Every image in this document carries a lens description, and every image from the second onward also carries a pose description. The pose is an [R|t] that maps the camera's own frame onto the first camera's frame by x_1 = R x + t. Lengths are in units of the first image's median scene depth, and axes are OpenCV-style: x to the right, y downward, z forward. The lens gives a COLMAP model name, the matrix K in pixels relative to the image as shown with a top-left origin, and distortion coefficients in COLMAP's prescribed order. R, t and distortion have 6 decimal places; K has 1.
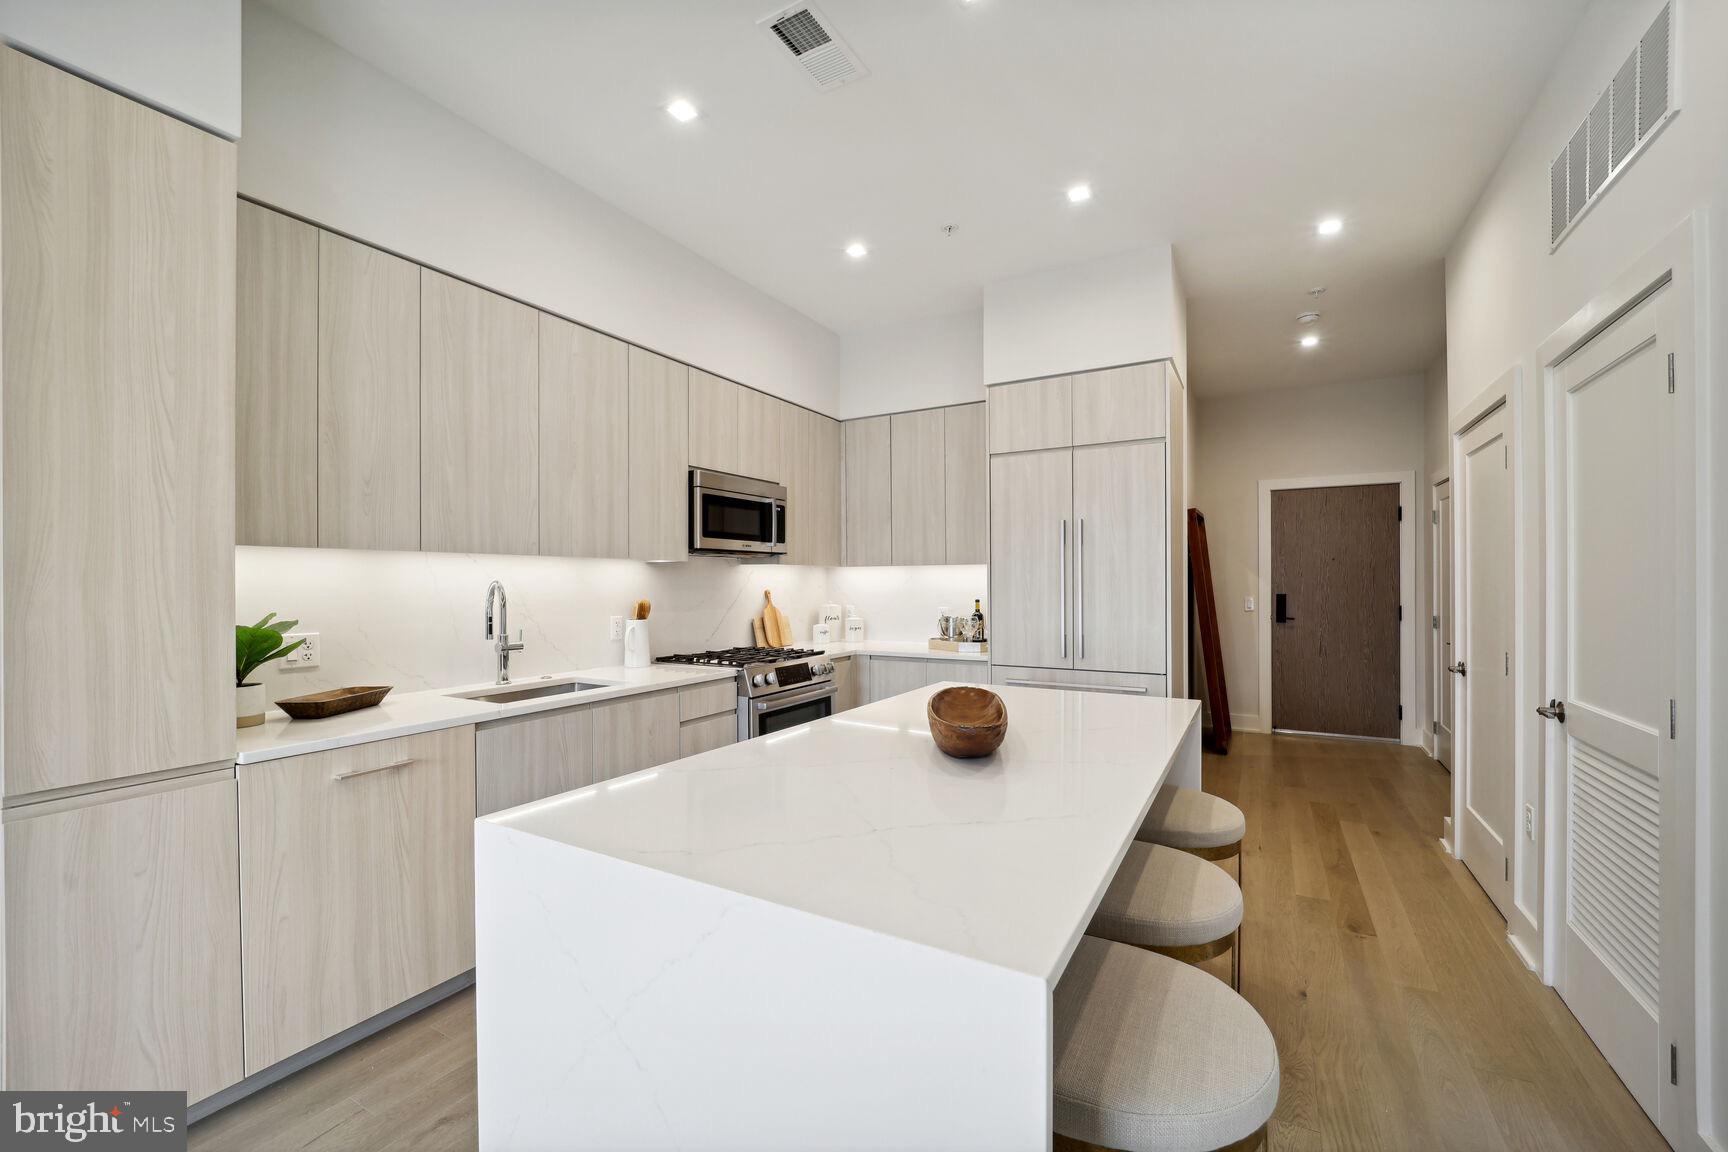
lens RADIAL K [[709.0, 0, 863.1], [0, 709.0, 585.8], [0, 0, 1]] dist [-0.000920, -0.000102]
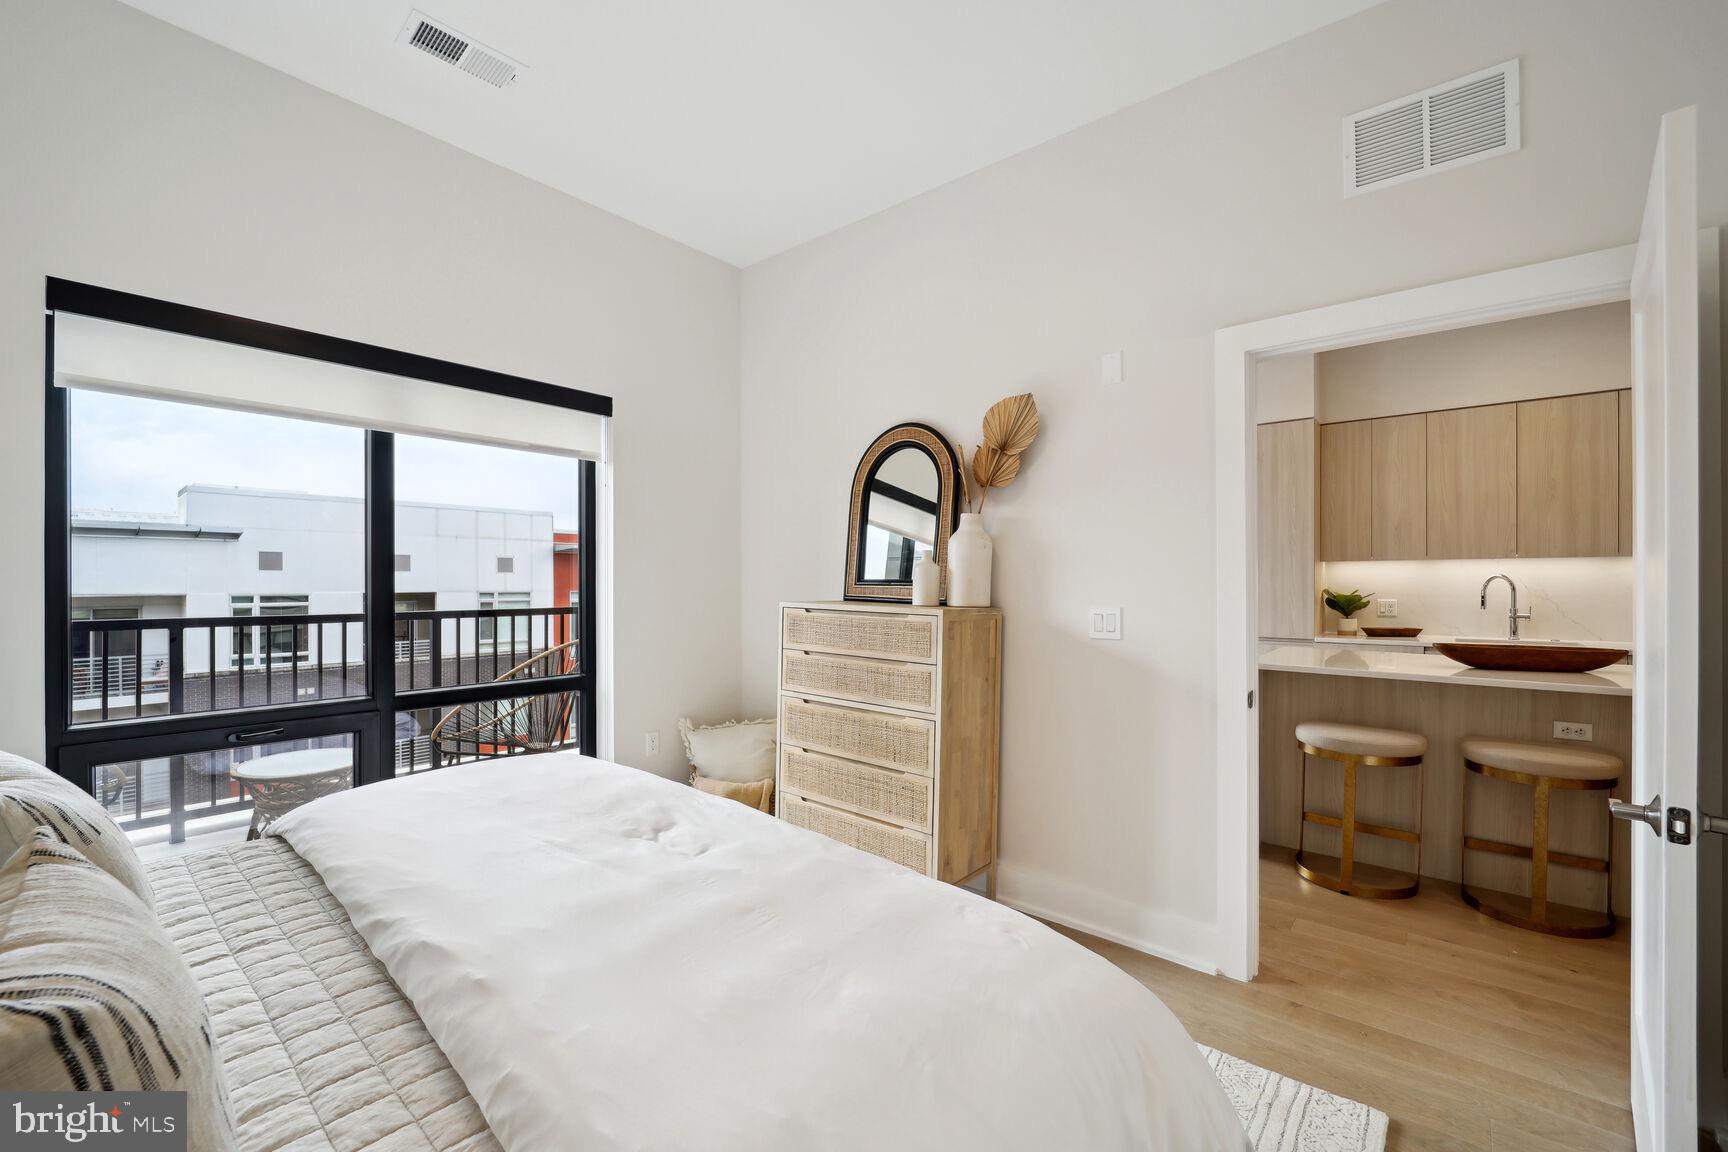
lens RADIAL K [[709.0, 0, 863.1], [0, 709.0, 585.8], [0, 0, 1]] dist [-0.000920, -0.000102]
pose [[-0.198049, 0.002434, -0.980189, 1.550285], [-0.000384, 0.999997, 0.002561, 0.018971], [0.980192, 0.000883, -0.198047, -0.128889]]
